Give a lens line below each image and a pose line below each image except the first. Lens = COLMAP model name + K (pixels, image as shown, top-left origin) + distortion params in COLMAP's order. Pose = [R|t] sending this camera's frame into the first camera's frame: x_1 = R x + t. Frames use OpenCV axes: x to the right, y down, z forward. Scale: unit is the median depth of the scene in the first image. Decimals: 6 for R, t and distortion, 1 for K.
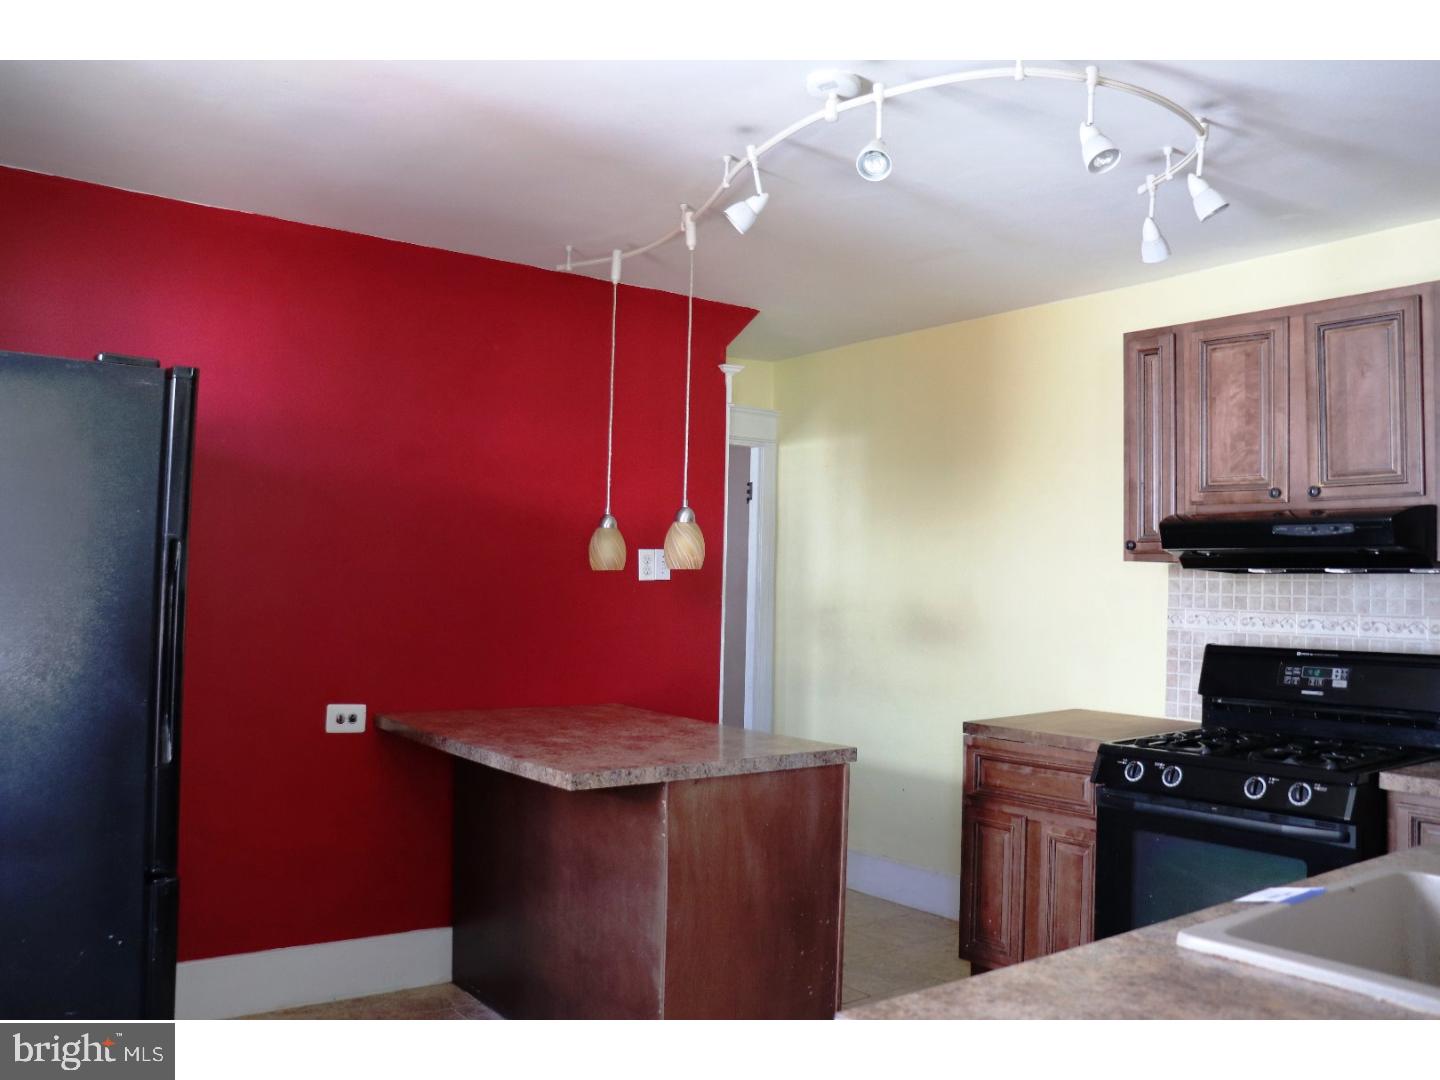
lens RADIAL K [[1206.7, 0, 745.5], [0, 1206.7, 539.5], [0, 0, 1]] dist [-0.154646, 0.177765]
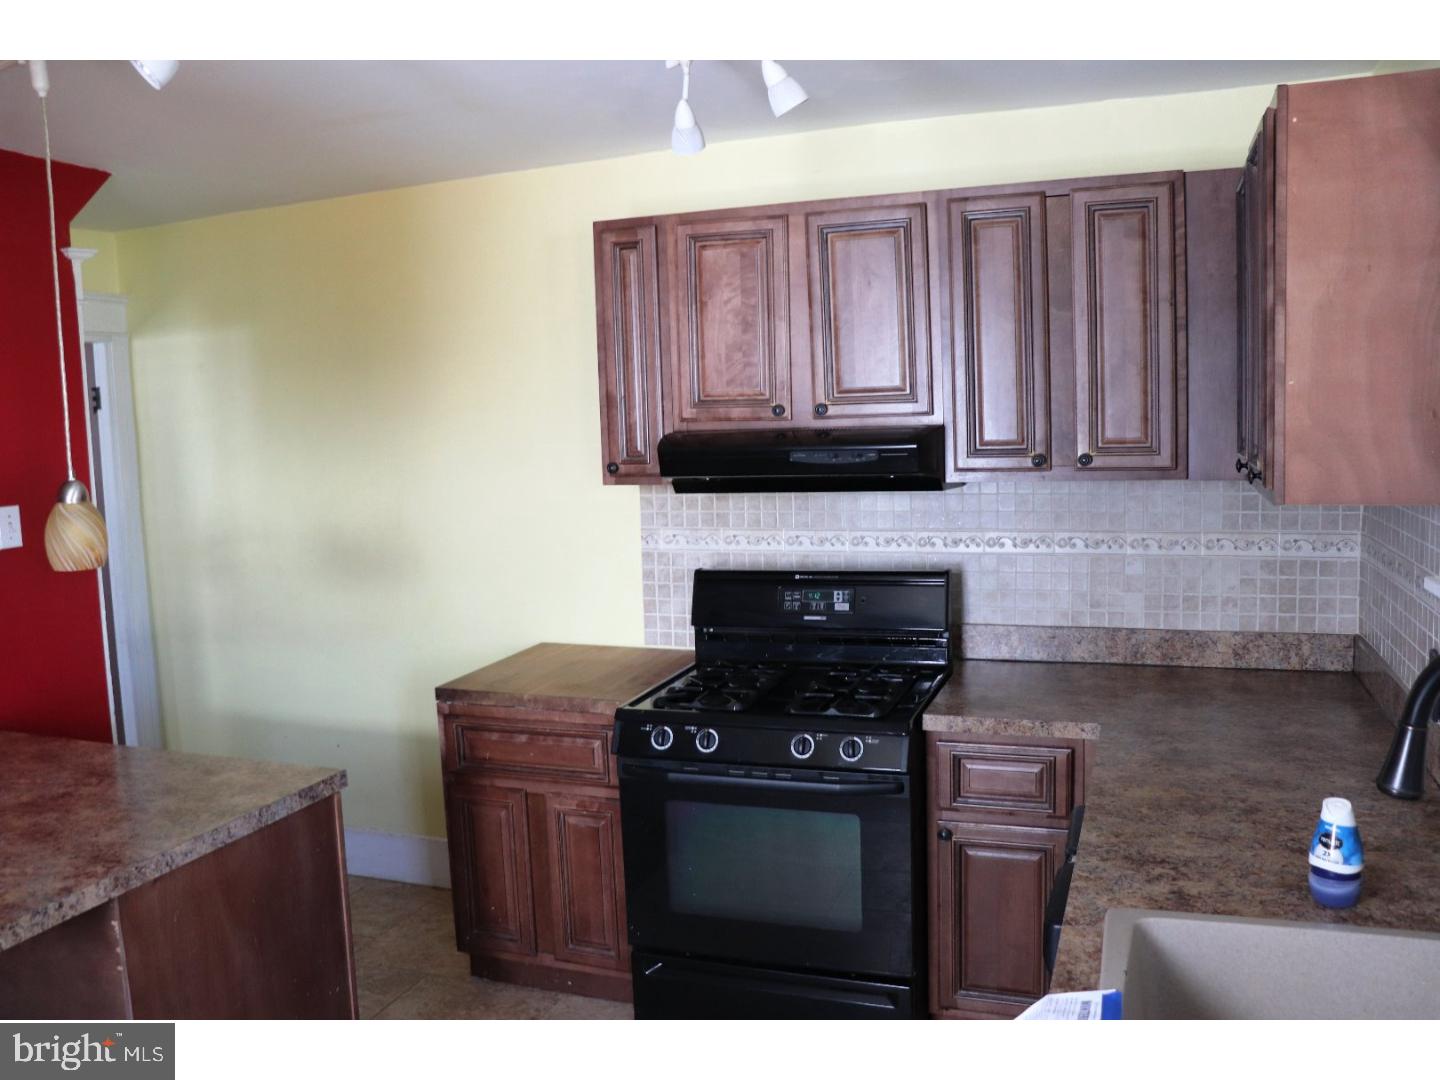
lens RADIAL K [[1186.5, 0, 720.0], [0, 1186.5, 540.0], [0, 0, 1]] dist [-0.172378, 0.144916]
pose [[0.851021, -0.103412, 0.514848, -0.068431], [0.030582, 0.988514, 0.148000, -0.073485], [-0.524240, -0.110206, 0.844409, 0.224682]]
